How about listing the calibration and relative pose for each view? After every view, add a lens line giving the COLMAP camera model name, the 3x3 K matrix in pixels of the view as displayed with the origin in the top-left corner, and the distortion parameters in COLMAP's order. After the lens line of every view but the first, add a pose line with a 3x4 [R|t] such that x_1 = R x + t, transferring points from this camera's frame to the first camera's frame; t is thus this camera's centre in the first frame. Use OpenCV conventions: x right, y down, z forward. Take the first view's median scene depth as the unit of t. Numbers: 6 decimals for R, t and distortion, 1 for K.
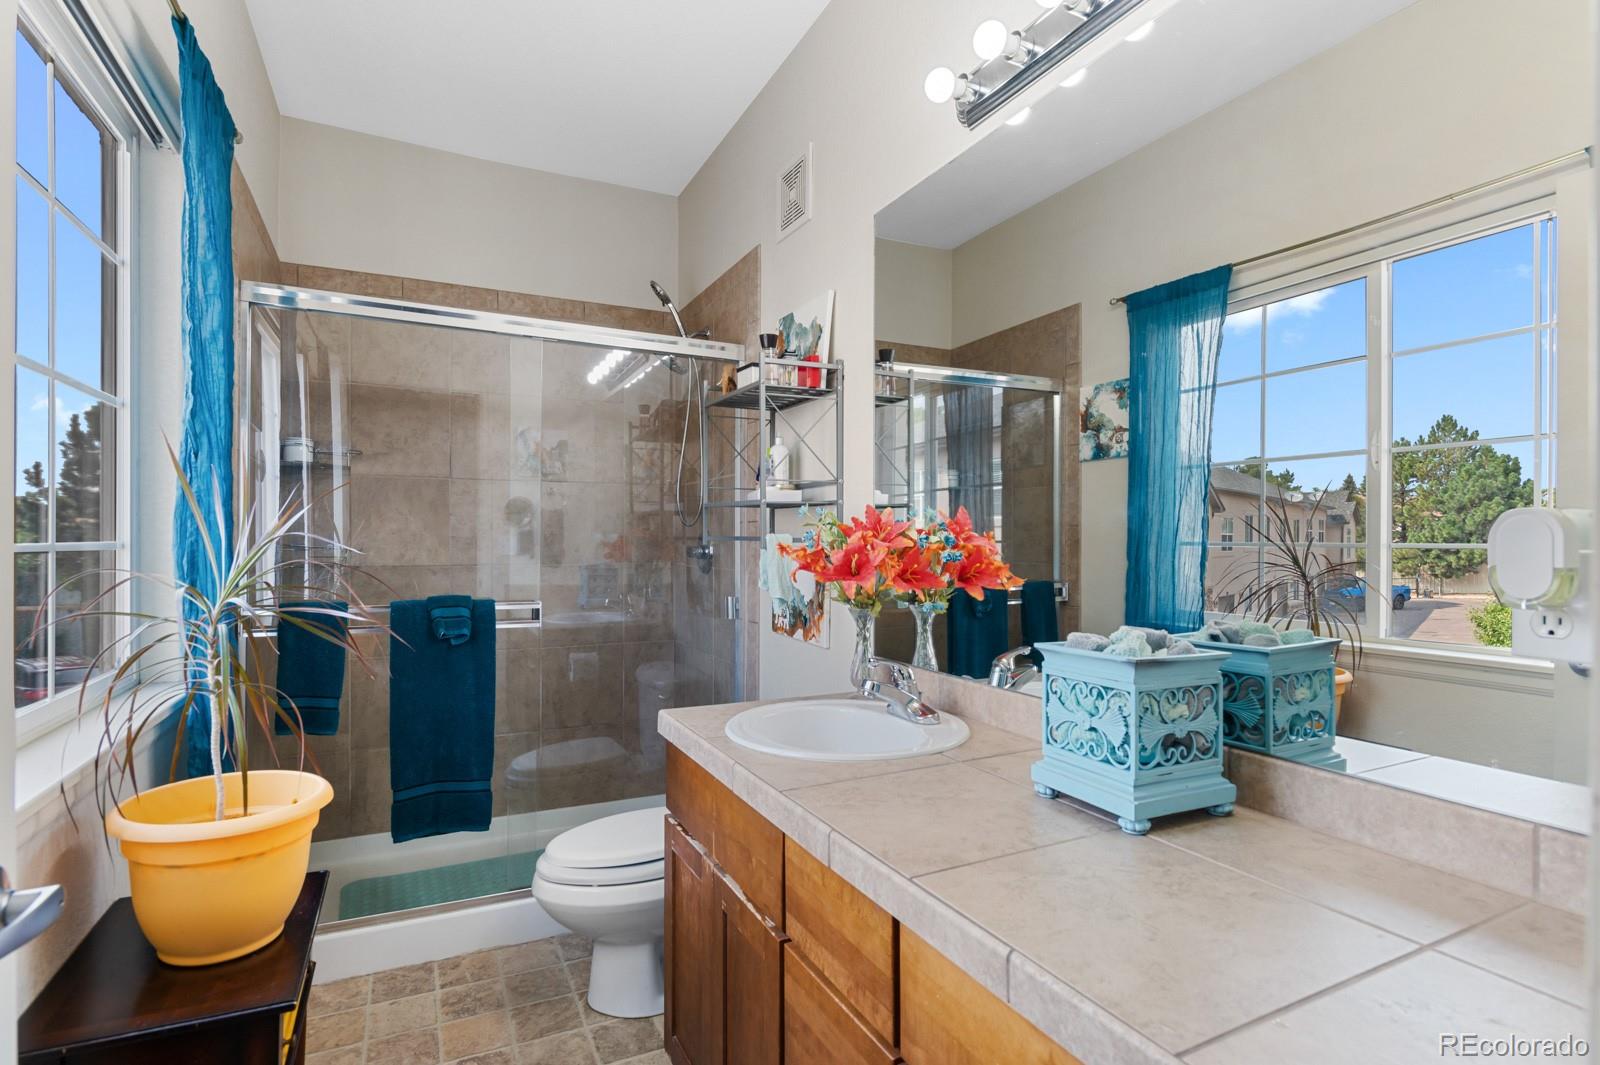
lens RADIAL K [[786.3, 0, 803.9], [0, 786.3, 539.4], [0, 0, 1]] dist [-0.006171, 0.000773]
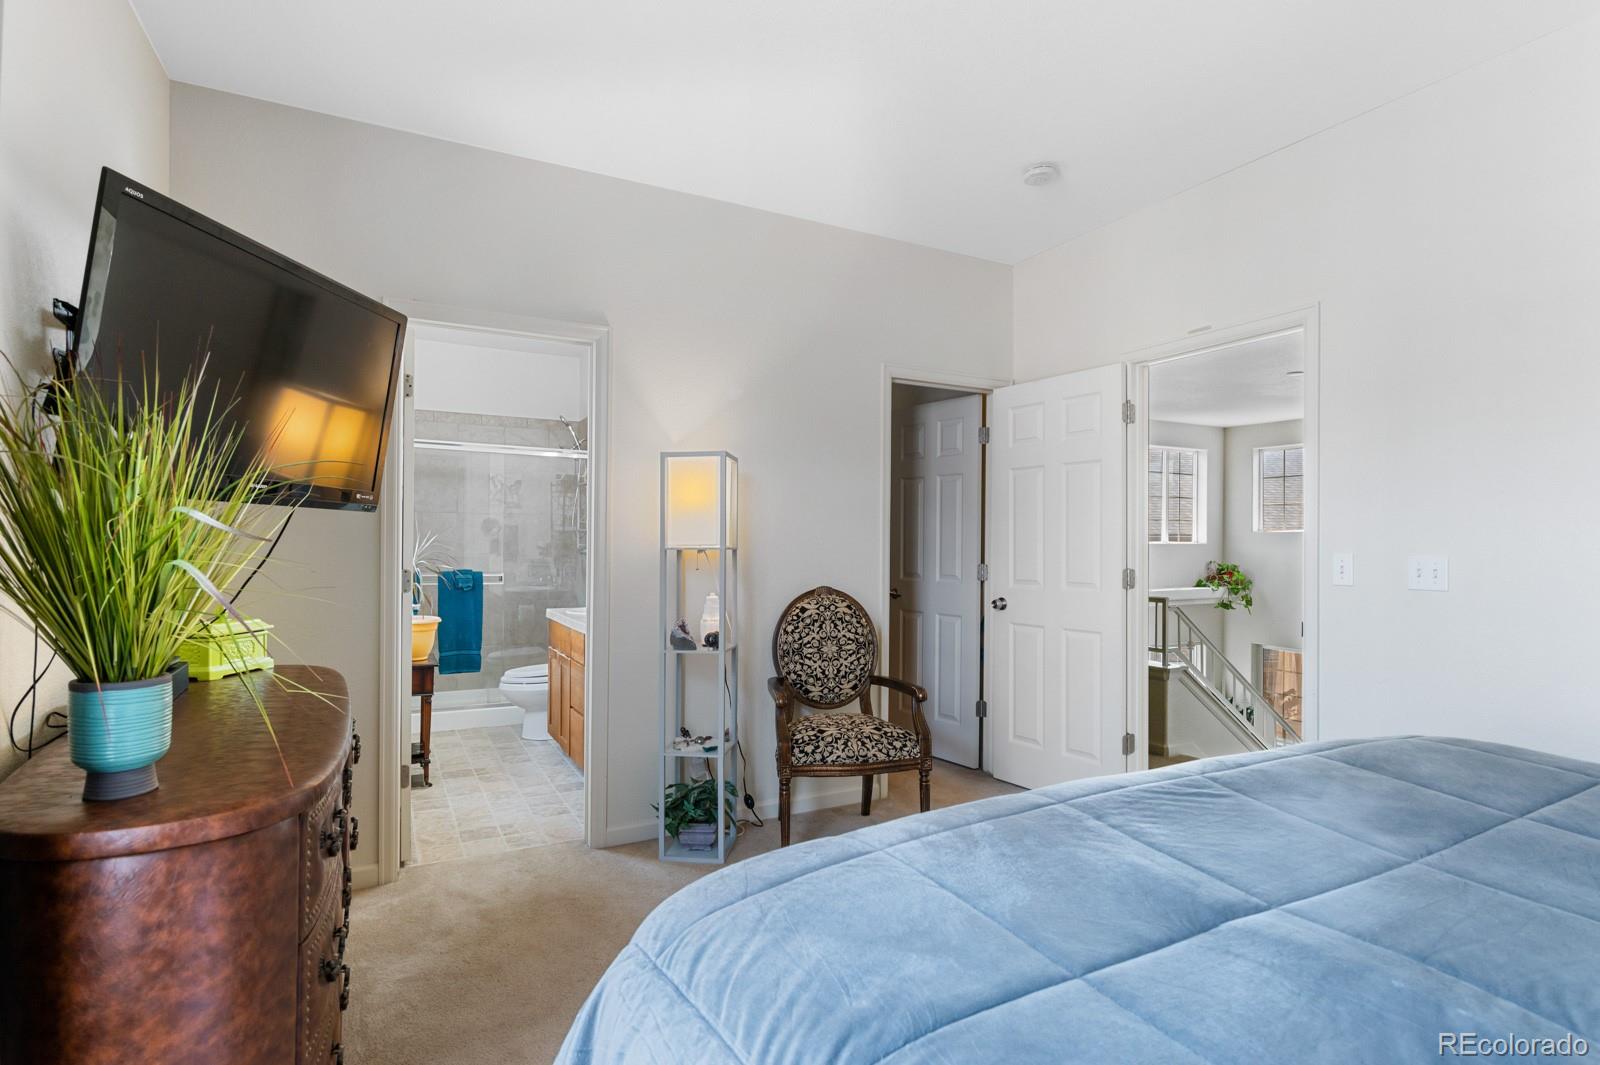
lens RADIAL K [[786.3, 0, 793.8], [0, 786.3, 536.0], [0, 0, 1]] dist [-0.006171, 0.000773]
pose [[0.999634, 0.000913, 0.027025, 0.308164], [-0.000644, 0.999950, -0.009942, -0.003376], [-0.027033, 0.009921, 0.999585, -0.898156]]
